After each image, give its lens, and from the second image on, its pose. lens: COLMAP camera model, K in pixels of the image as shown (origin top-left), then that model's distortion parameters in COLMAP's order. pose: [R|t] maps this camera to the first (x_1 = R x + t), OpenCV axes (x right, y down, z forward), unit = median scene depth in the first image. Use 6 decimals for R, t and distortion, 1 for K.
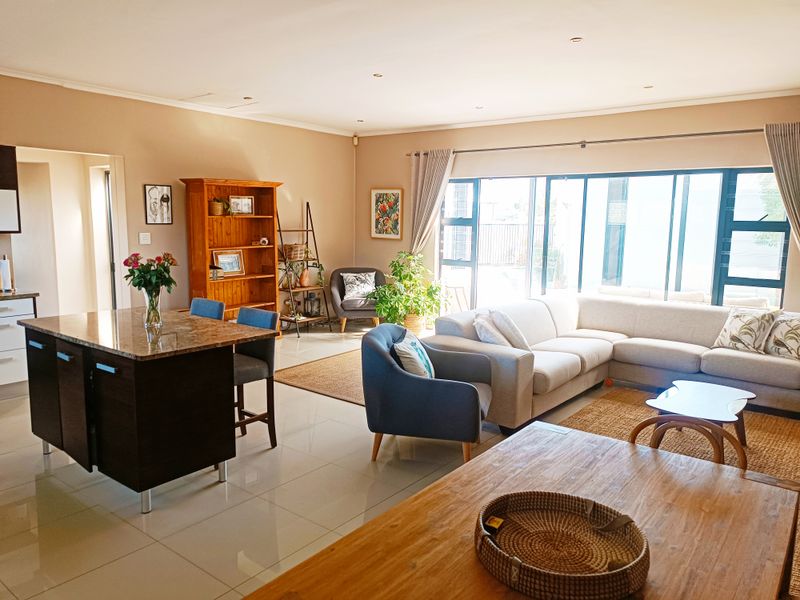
lens RADIAL K [[572.1, 0, 401.2], [0, 572.1, 300.6], [0, 0, 1]] dist [-0.014155, -0.004825]
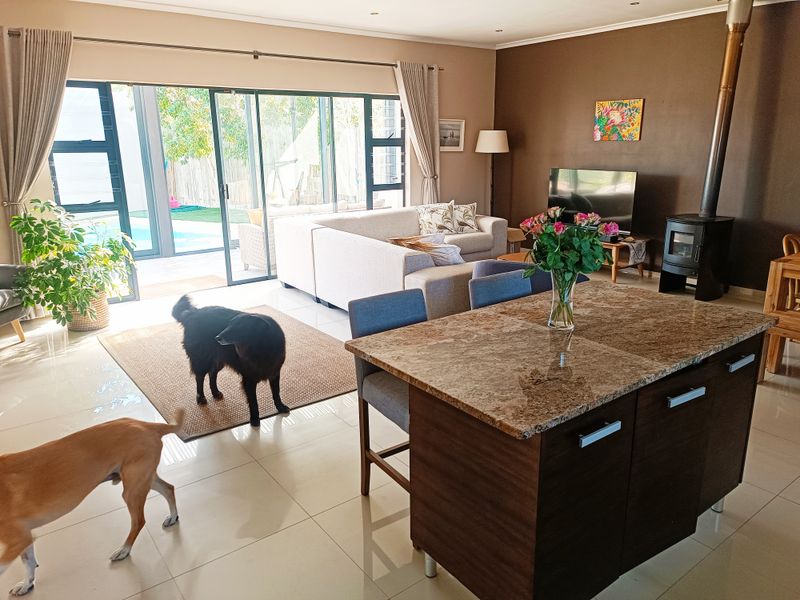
lens RADIAL K [[572.1, 0, 400.7], [0, 572.1, 298.7], [0, 0, 1]] dist [-0.014155, -0.004825]
pose [[0.254965, -0.270177, 0.928438, -0.632966], [0.149225, 0.959663, 0.238284, -0.092067], [-0.955366, 0.077792, 0.284998, 0.608658]]
